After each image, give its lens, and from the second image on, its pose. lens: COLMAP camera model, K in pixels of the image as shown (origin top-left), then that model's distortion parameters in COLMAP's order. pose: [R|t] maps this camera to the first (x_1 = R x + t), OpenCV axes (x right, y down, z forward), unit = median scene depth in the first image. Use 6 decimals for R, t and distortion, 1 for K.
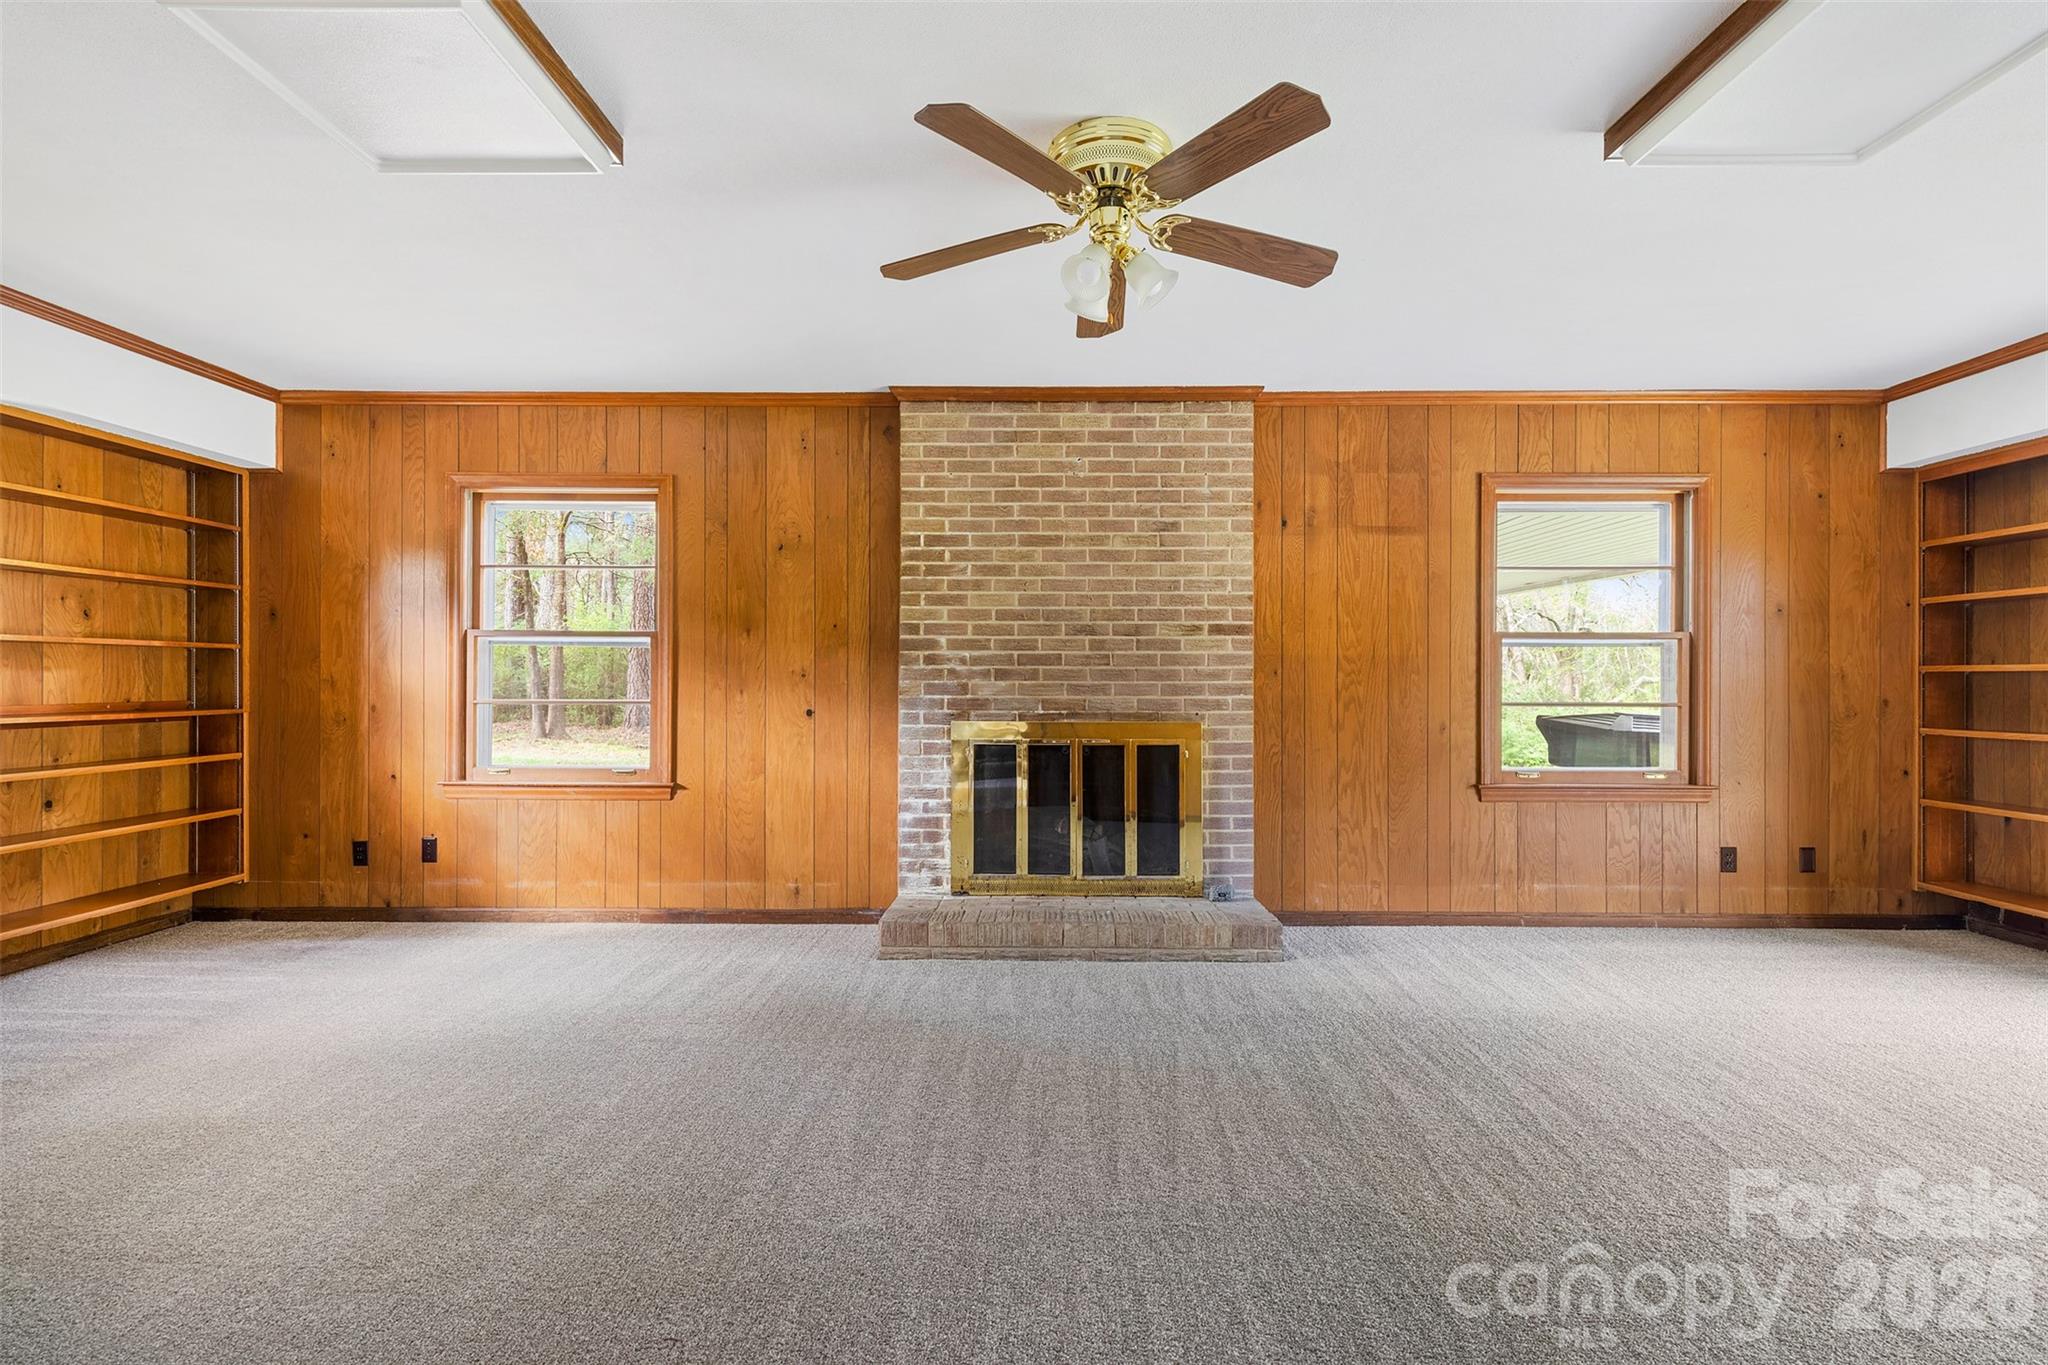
lens RADIAL K [[925.3, 0, 1028.9], [0, 925.3, 677.6], [0, 0, 1]] dist [0.008130, 0.000121]
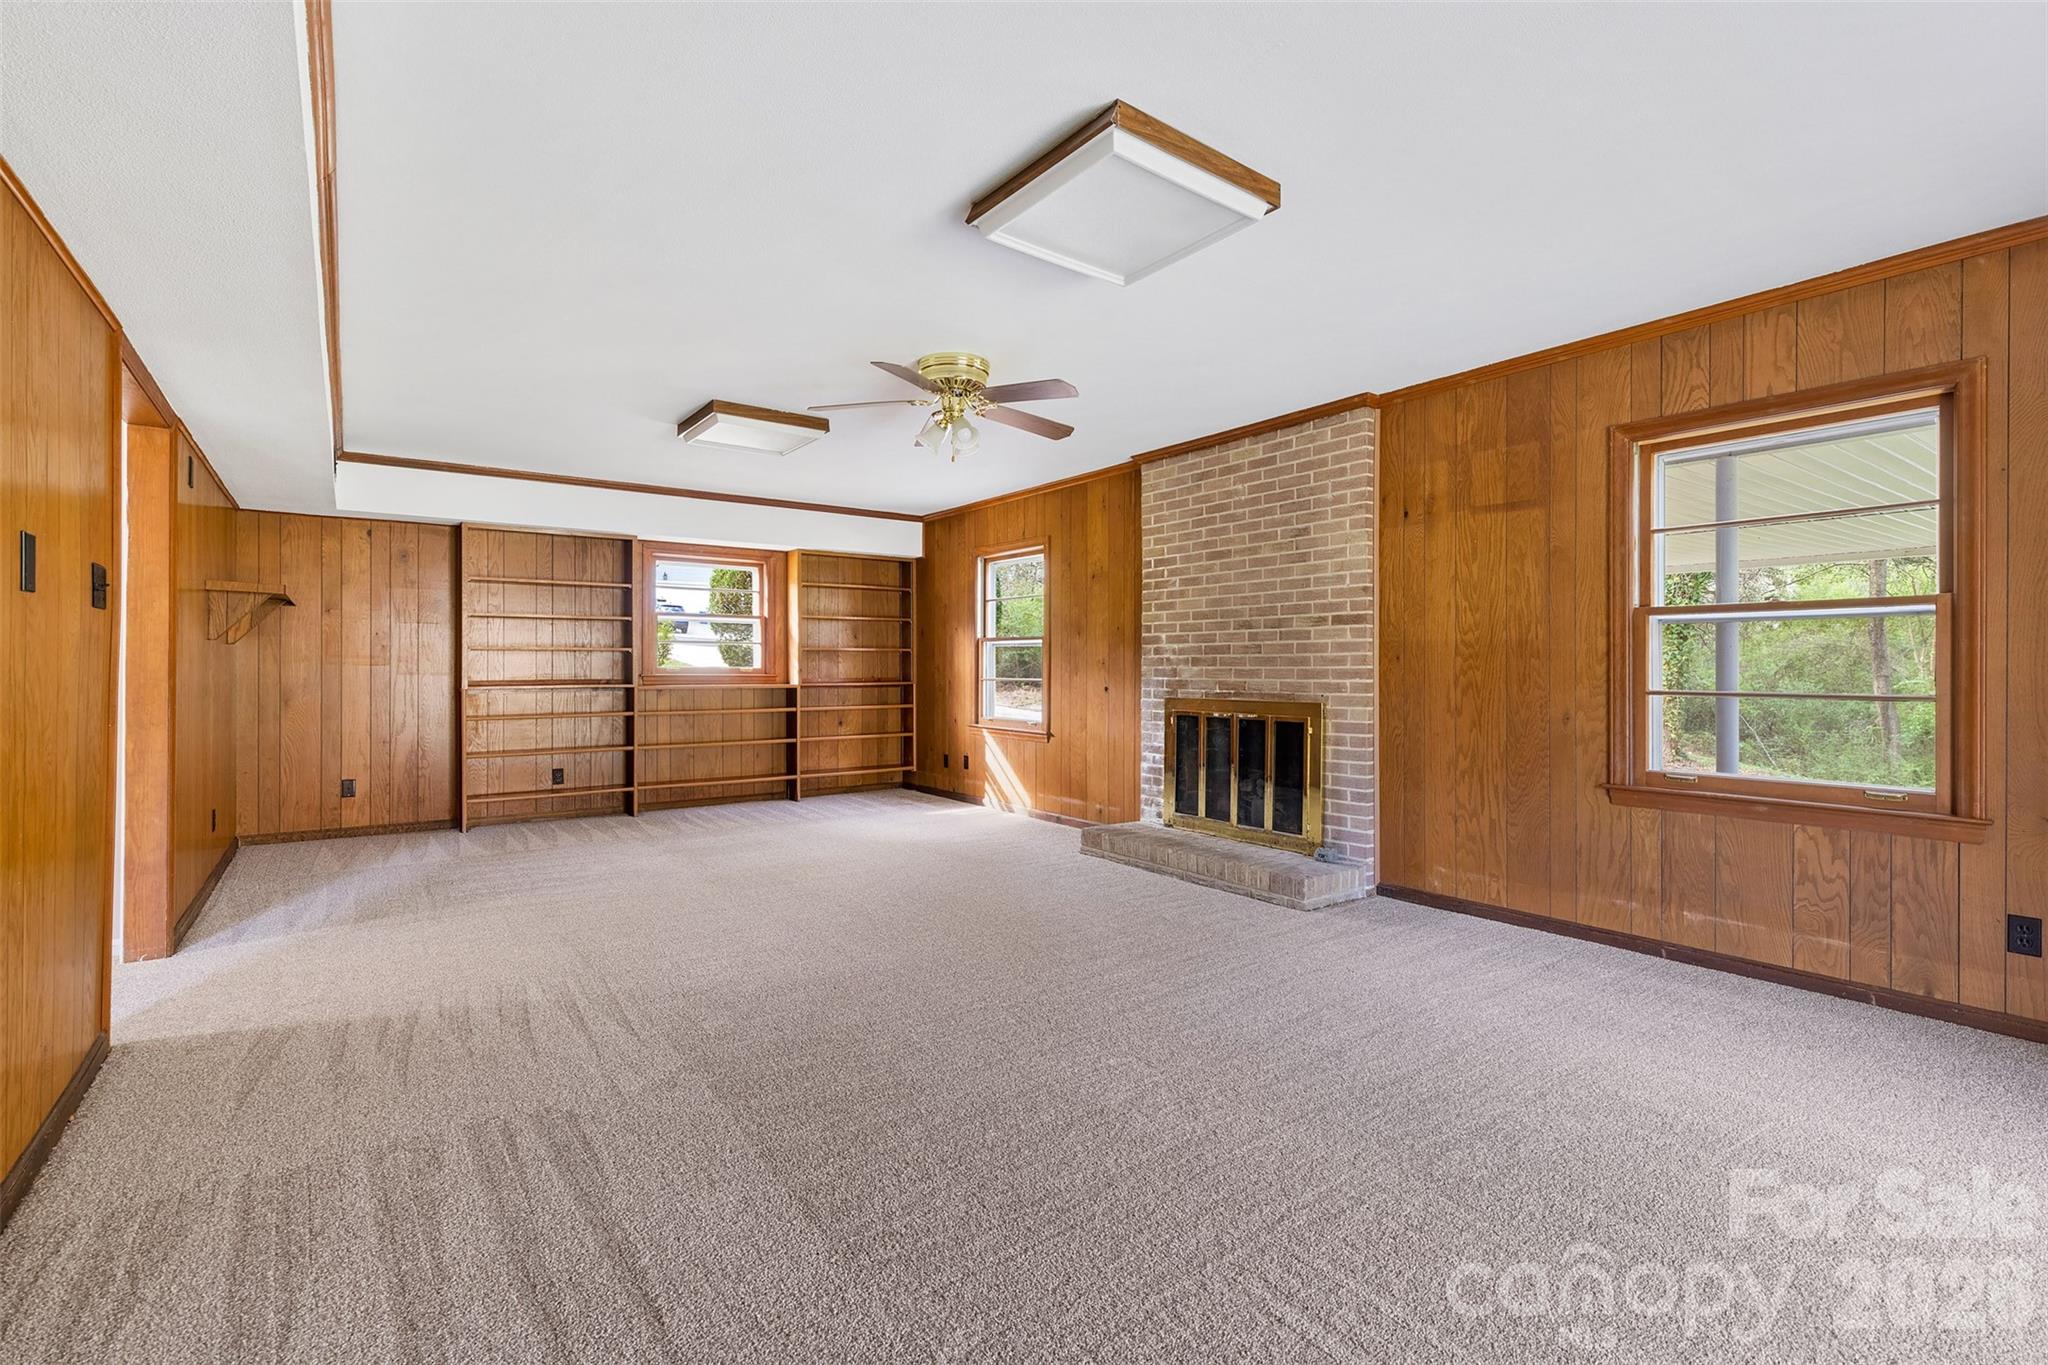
lens RADIAL K [[916.1, 0, 1037.1], [0, 916.1, 675.5], [0, 0, 1]] dist [-0.000119, -0.000108]
pose [[0.602260, 0.005479, -0.798281, 0.859663], [0.000527, 0.999973, 0.007261, 0.006597], [0.798300, -0.004794, 0.602242, 0.051094]]
